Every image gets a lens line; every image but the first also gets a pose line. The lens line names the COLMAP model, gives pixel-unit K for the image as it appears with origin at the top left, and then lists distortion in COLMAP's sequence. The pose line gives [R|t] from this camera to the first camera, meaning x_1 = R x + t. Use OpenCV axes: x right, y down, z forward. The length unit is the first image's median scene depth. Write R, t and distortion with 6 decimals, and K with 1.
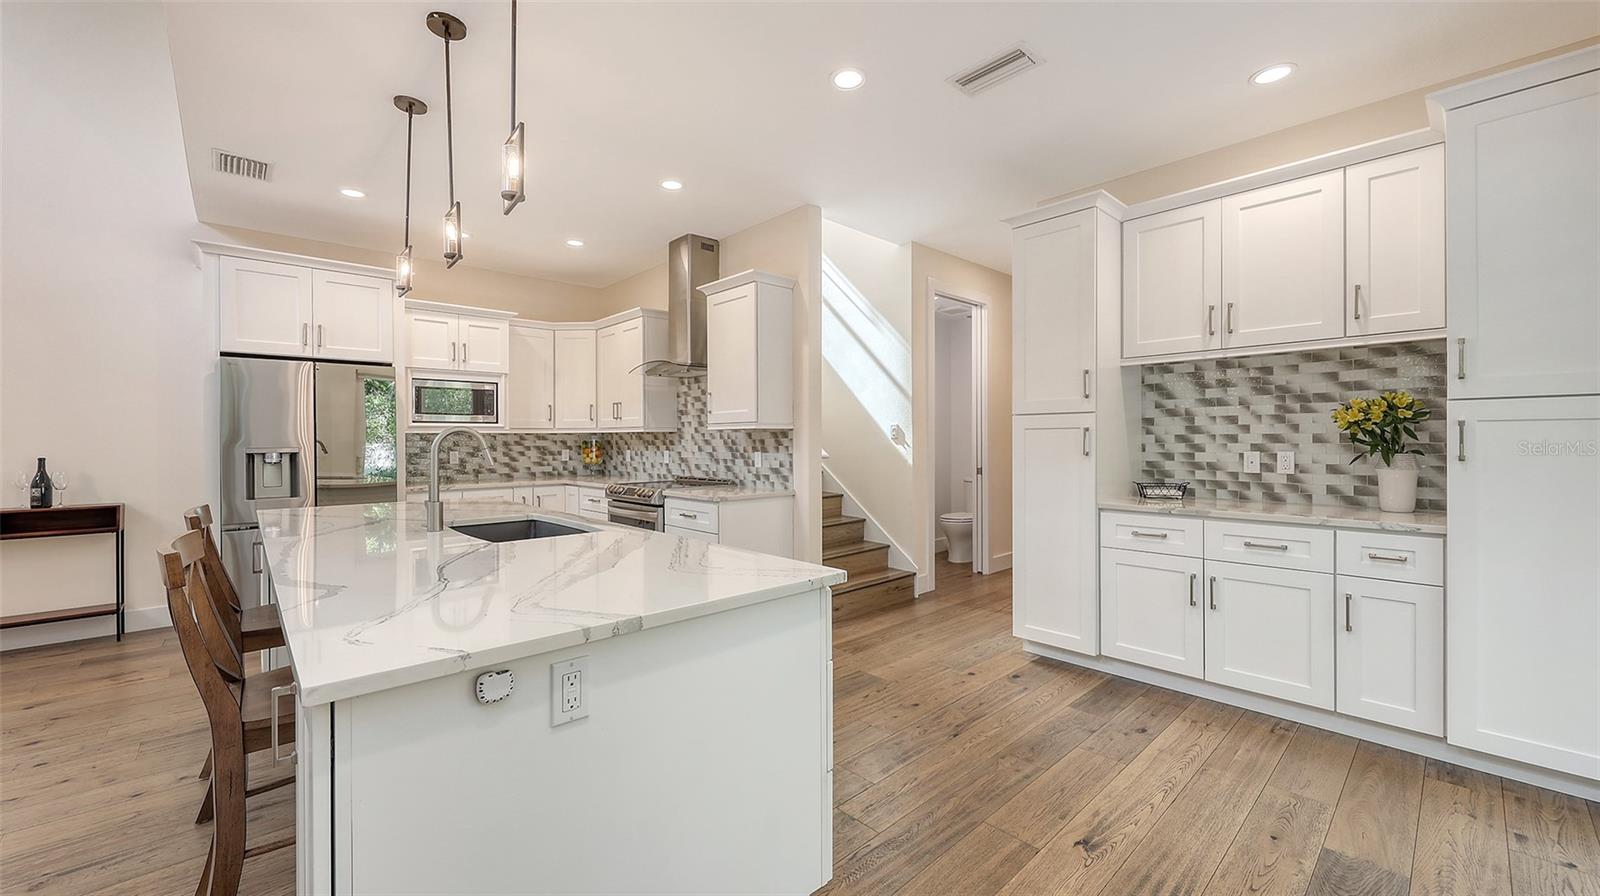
lens RADIAL K [[611.0, 0, 798.8], [0, 611.0, 425.7], [0, 0, 1]] dist [-0.002922, 0.000488]
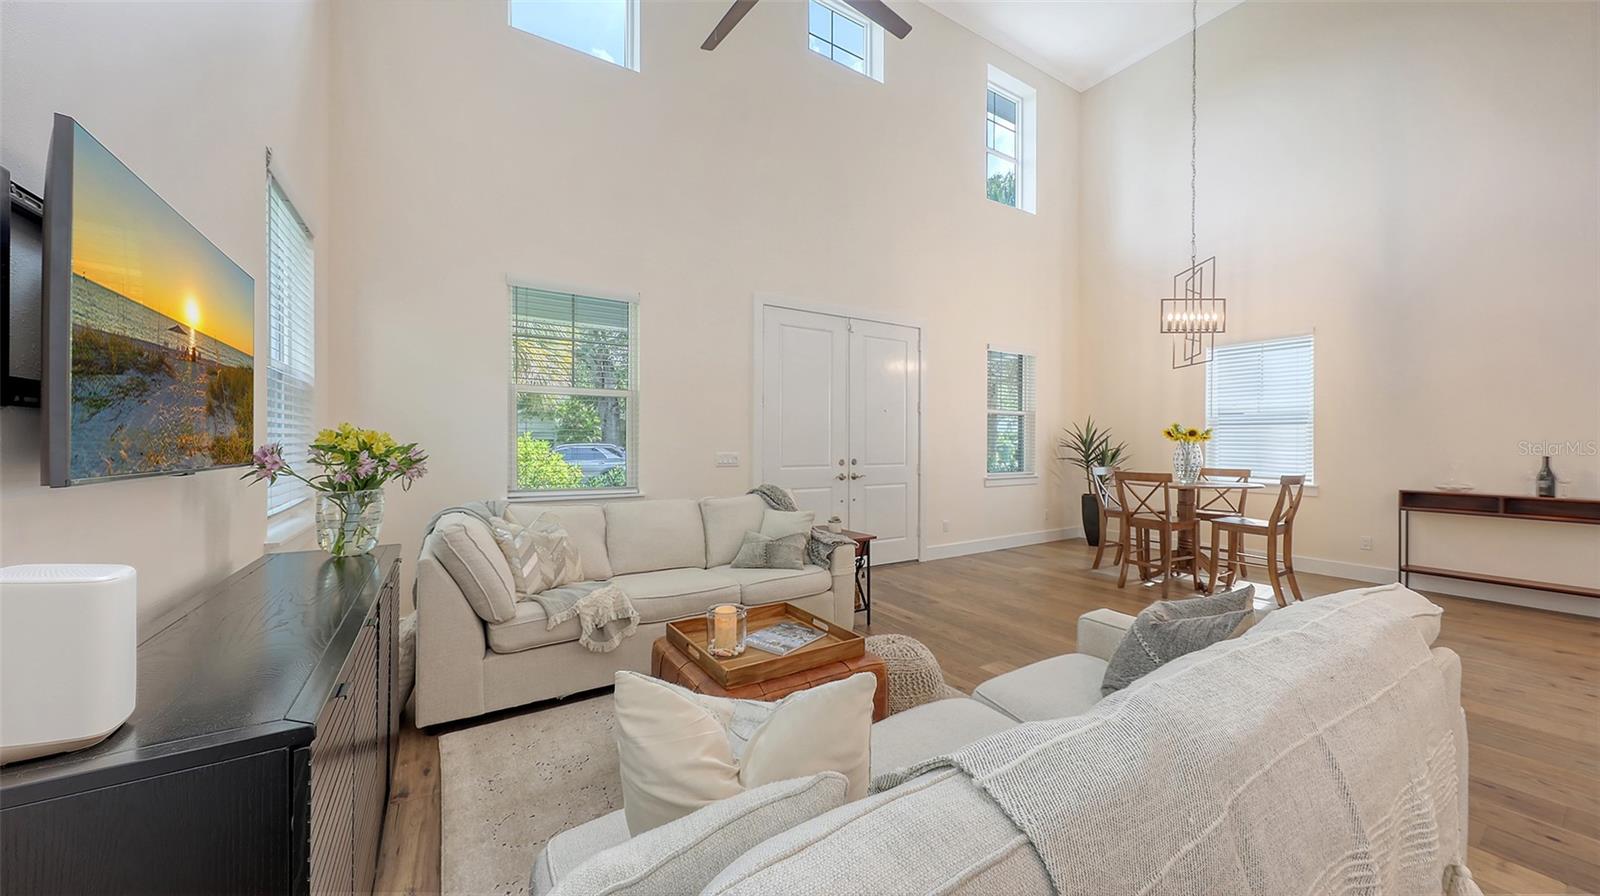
lens RADIAL K [[563.0, 0, 813.5], [0, 563.0, 447.5], [0, 0, 1]] dist [0.006248, -0.002243]
pose [[-0.159673, 0.015590, -0.987047, 0.105317], [0.019732, 0.999726, 0.012599, -0.008384], [0.986973, -0.017465, -0.159937, -0.229972]]
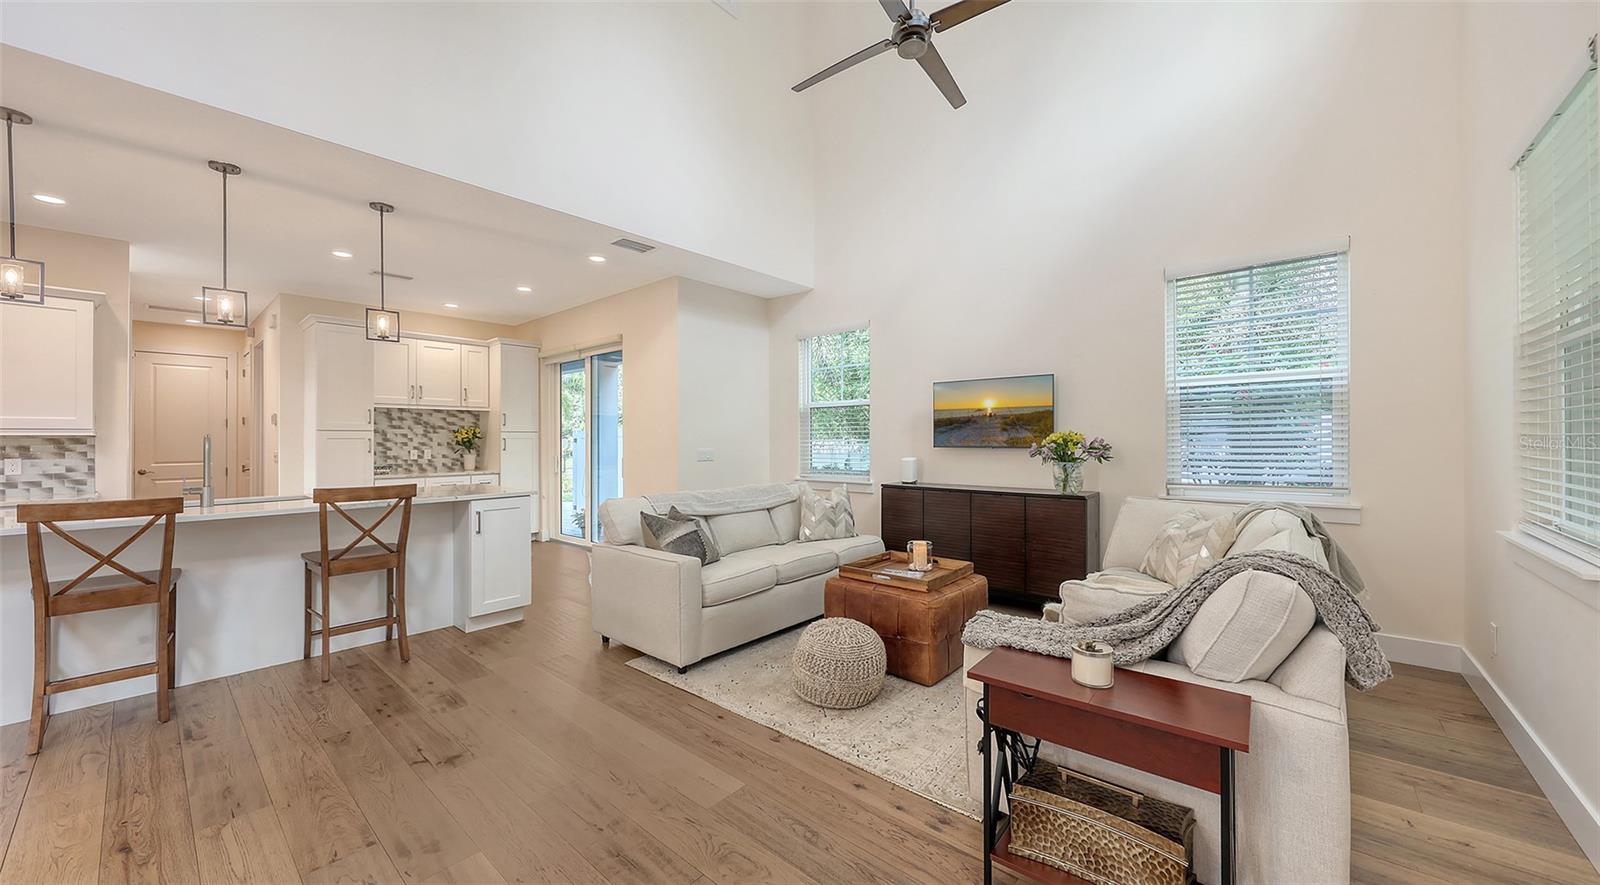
lens RADIAL K [[563.0, 0, 800.4], [0, 563.0, 440.3], [0, 0, 1]] dist [0.006248, -0.002243]
pose [[-0.113461, 0.006510, 0.993521, -1.028544], [-0.015711, 0.999842, -0.008345, 0.001124], [-0.993418, -0.016556, -0.113341, -0.134012]]
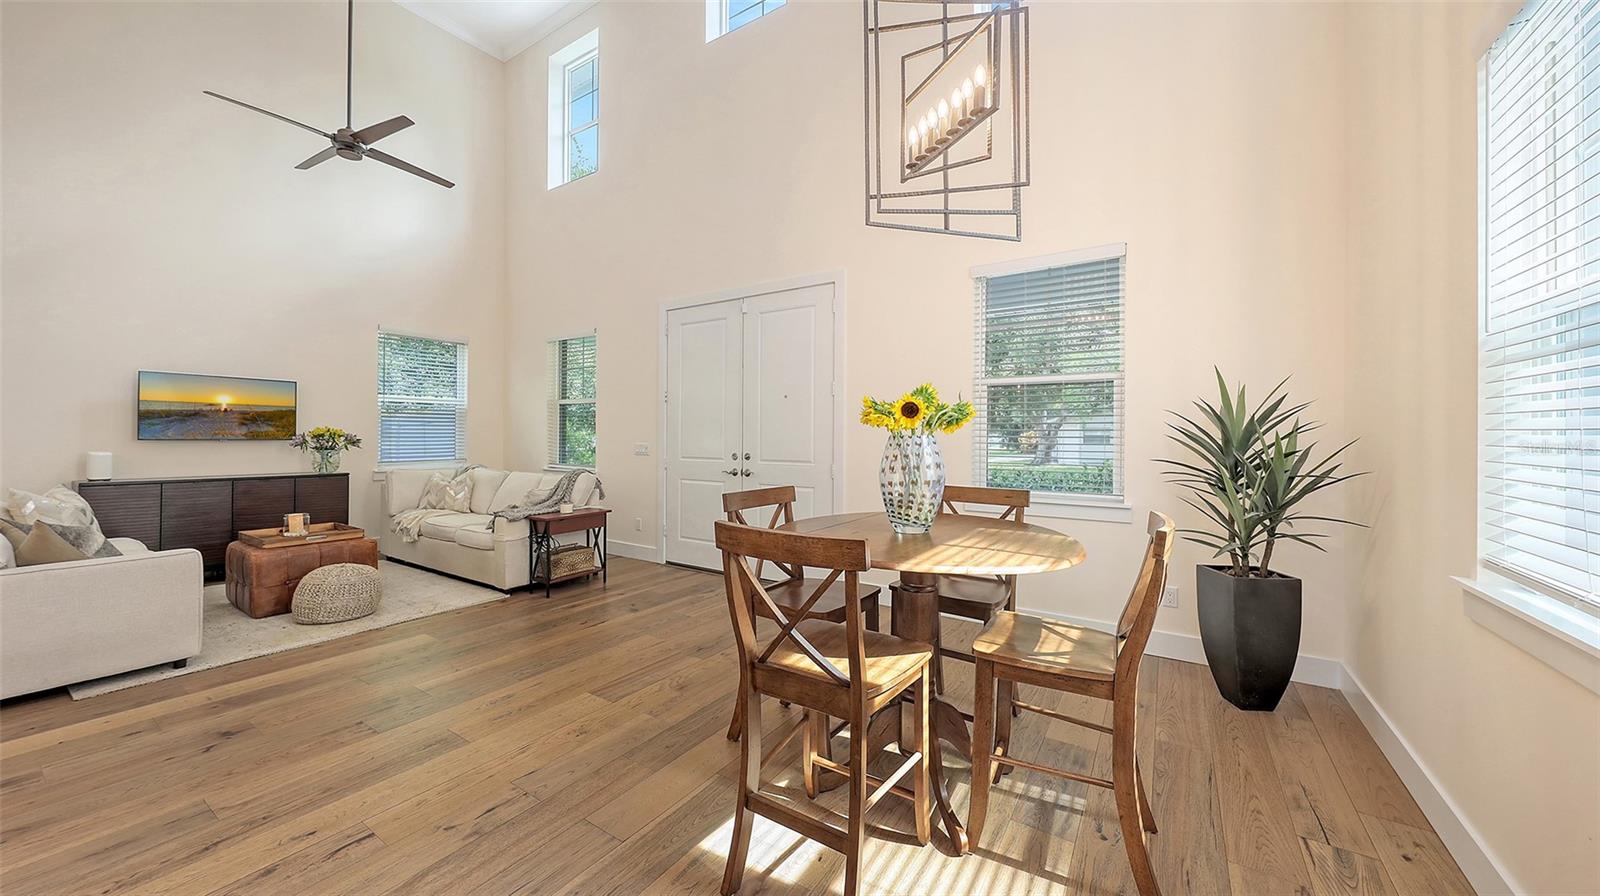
lens RADIAL K [[563.0, 0, 796.0], [0, 563.0, 431.7], [0, 0, 1]] dist [0.006248, -0.002243]
pose [[-0.969659, -0.001745, -0.244455, -0.879414], [0.006216, 0.999475, -0.031791, 0.024898], [0.244382, -0.032346, -0.969139, 0.703814]]
